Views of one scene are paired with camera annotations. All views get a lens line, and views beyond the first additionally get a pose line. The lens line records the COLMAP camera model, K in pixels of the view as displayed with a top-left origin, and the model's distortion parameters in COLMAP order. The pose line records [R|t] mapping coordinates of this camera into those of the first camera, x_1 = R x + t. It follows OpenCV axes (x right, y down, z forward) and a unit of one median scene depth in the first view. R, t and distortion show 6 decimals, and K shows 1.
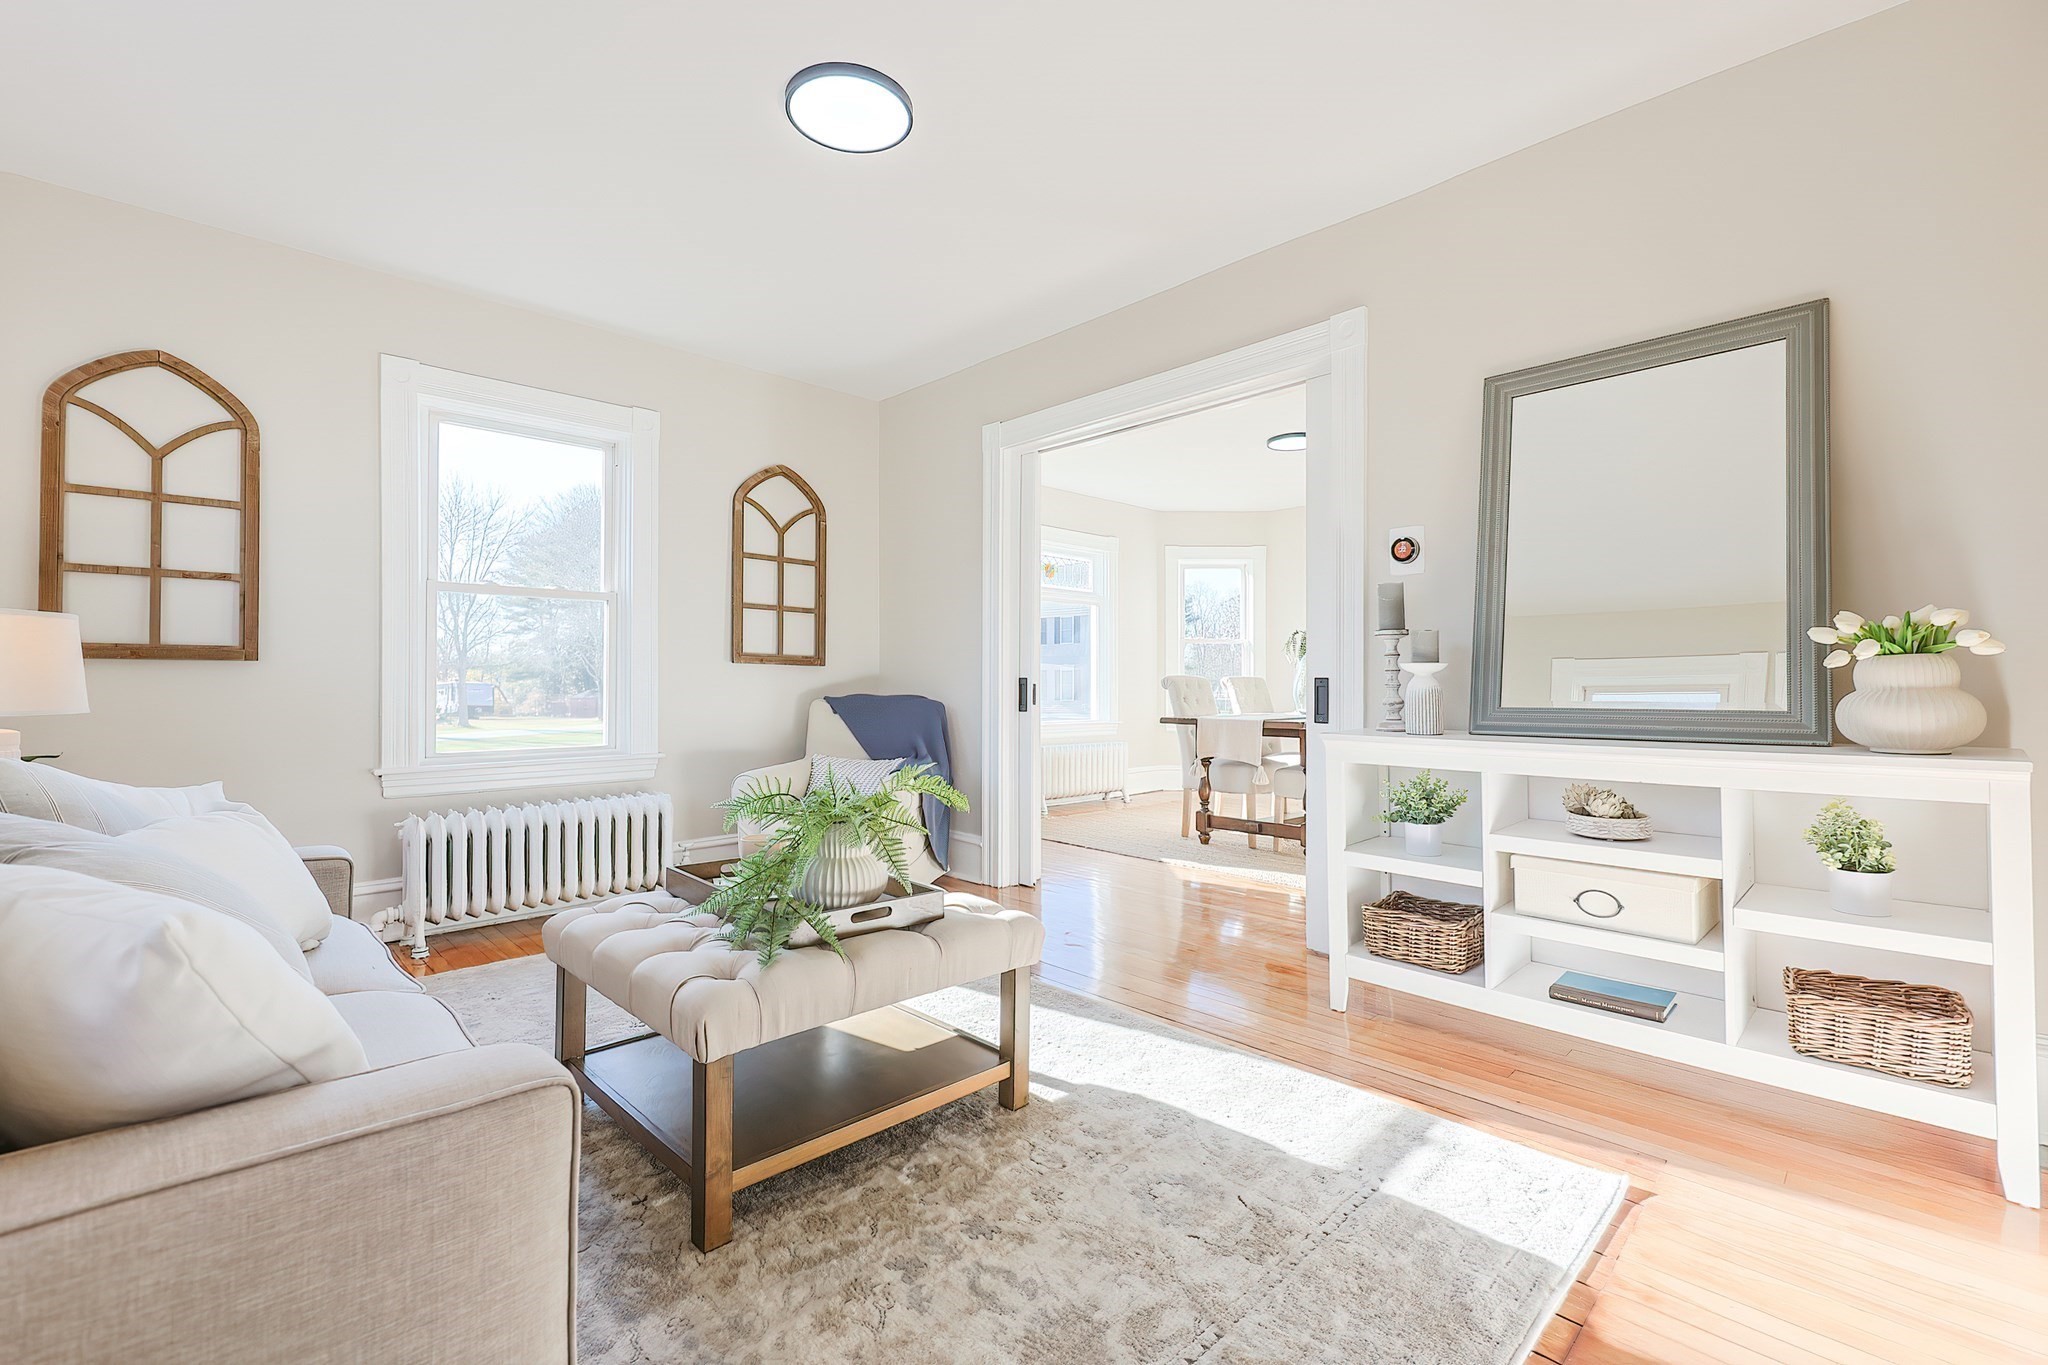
lens RADIAL K [[880.6, 0, 1015.2], [0, 880.6, 691.9], [0, 0, 1]] dist [-0.000711, 0.000060]
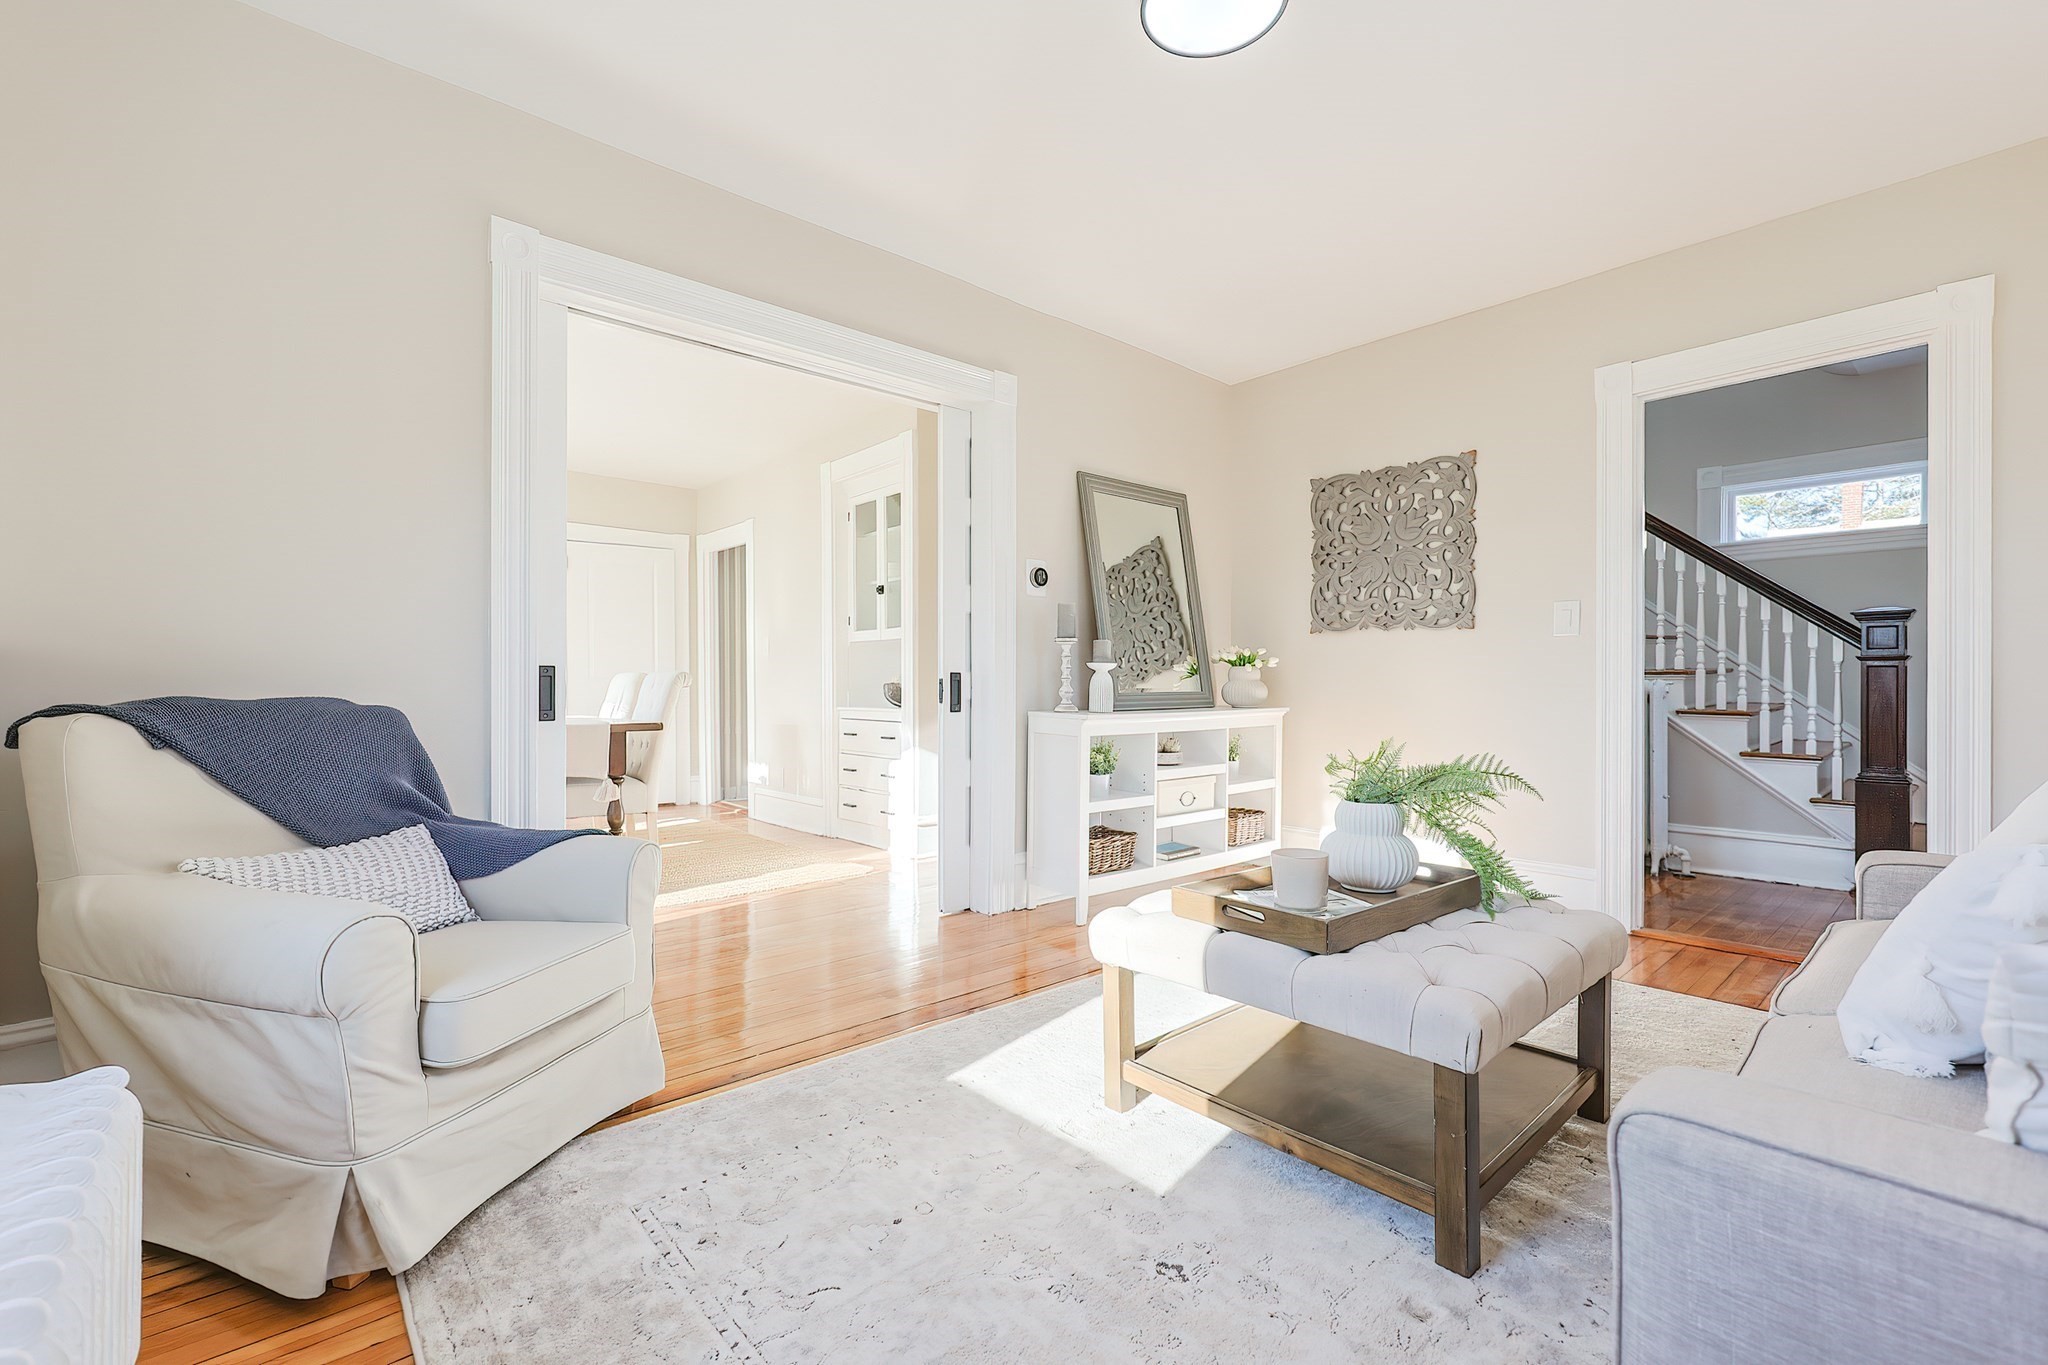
lens RADIAL K [[880.6, 0, 1015.2], [0, 880.6, 691.9], [0, 0, 1]] dist [-0.000711, 0.000060]
pose [[0.043156, -0.021391, 0.998839, -1.111571], [0.001624, 0.999771, 0.021341, -0.020318], [-0.999067, 0.000701, 0.043181, 1.212826]]
